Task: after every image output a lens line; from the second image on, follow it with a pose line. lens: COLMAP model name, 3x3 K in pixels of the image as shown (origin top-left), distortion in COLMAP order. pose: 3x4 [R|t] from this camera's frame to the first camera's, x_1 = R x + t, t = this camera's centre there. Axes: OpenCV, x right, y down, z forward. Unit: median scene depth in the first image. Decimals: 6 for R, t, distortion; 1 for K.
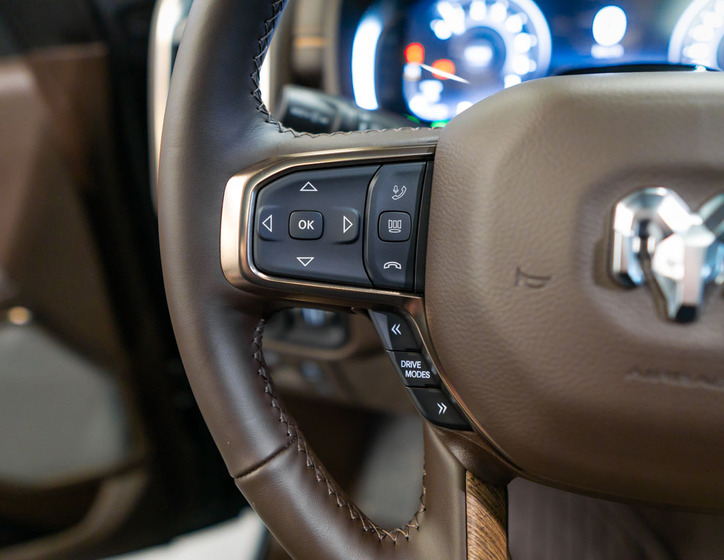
lens RADIAL K [[583.0, 0, 359.4], [0, 583.0, 282.3], [0, 0, 1]] dist [0.011422, 0.003123]
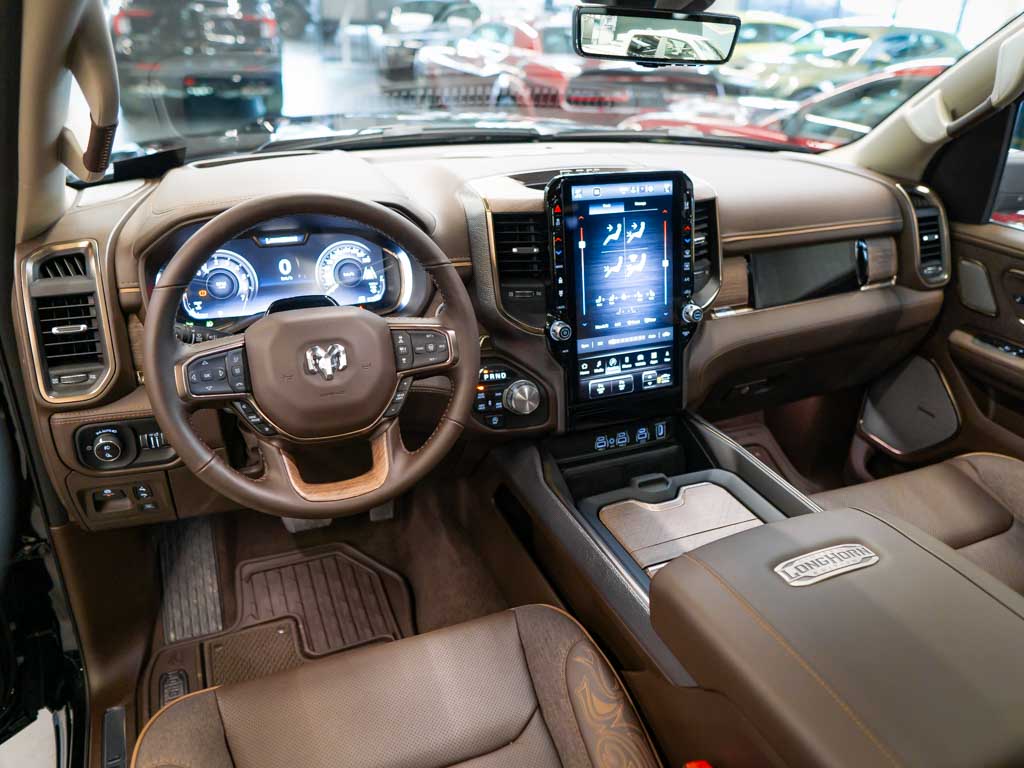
lens RADIAL K [[781.1, 0, 529.0], [0, 781.1, 382.2], [0, 0, 1]] dist [-0.004894, -0.000993]
pose [[0.767390, -0.182820, 0.614564, -1.193210], [0.237755, 0.971293, -0.007940, 0.326677], [-0.595470, 0.152209, 0.788827, -2.857685]]
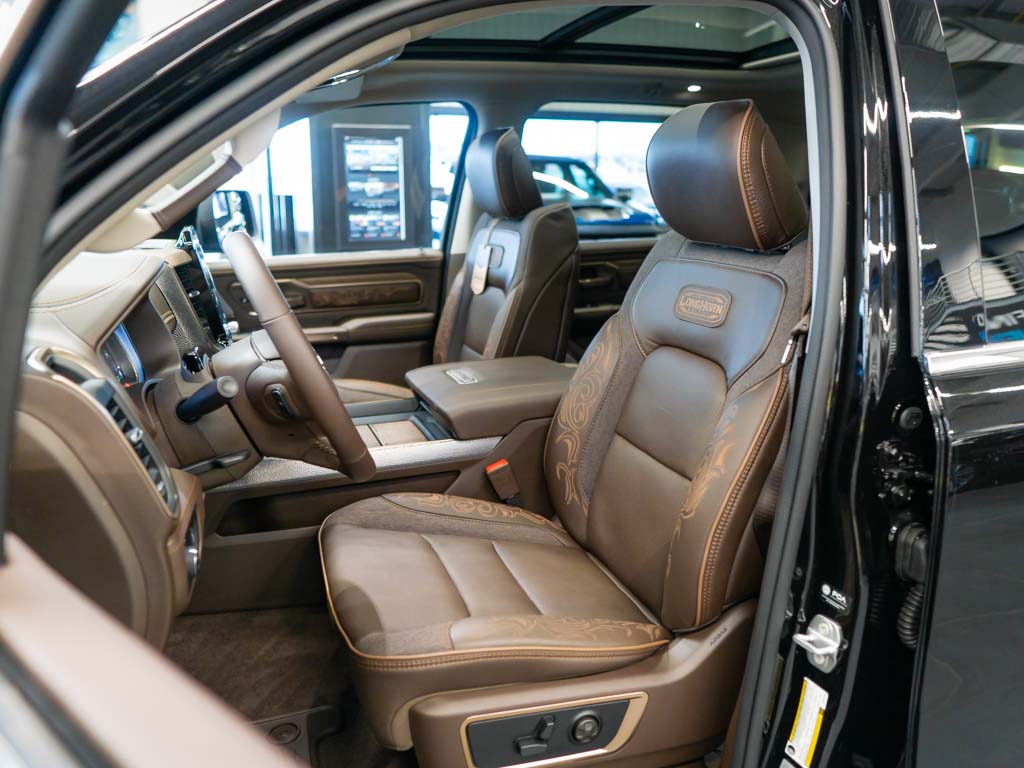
lens RADIAL K [[780.0, 0, 512.0], [0, 780.0, 384.0], [0, 0, 1]] dist [-0.004100, -0.001669]
pose [[-0.565251, -0.127332, 0.815032, -4.086028], [0.461298, 0.770303, 0.440270, -1.463825], [-0.683882, 0.624836, -0.376676, 1.851107]]
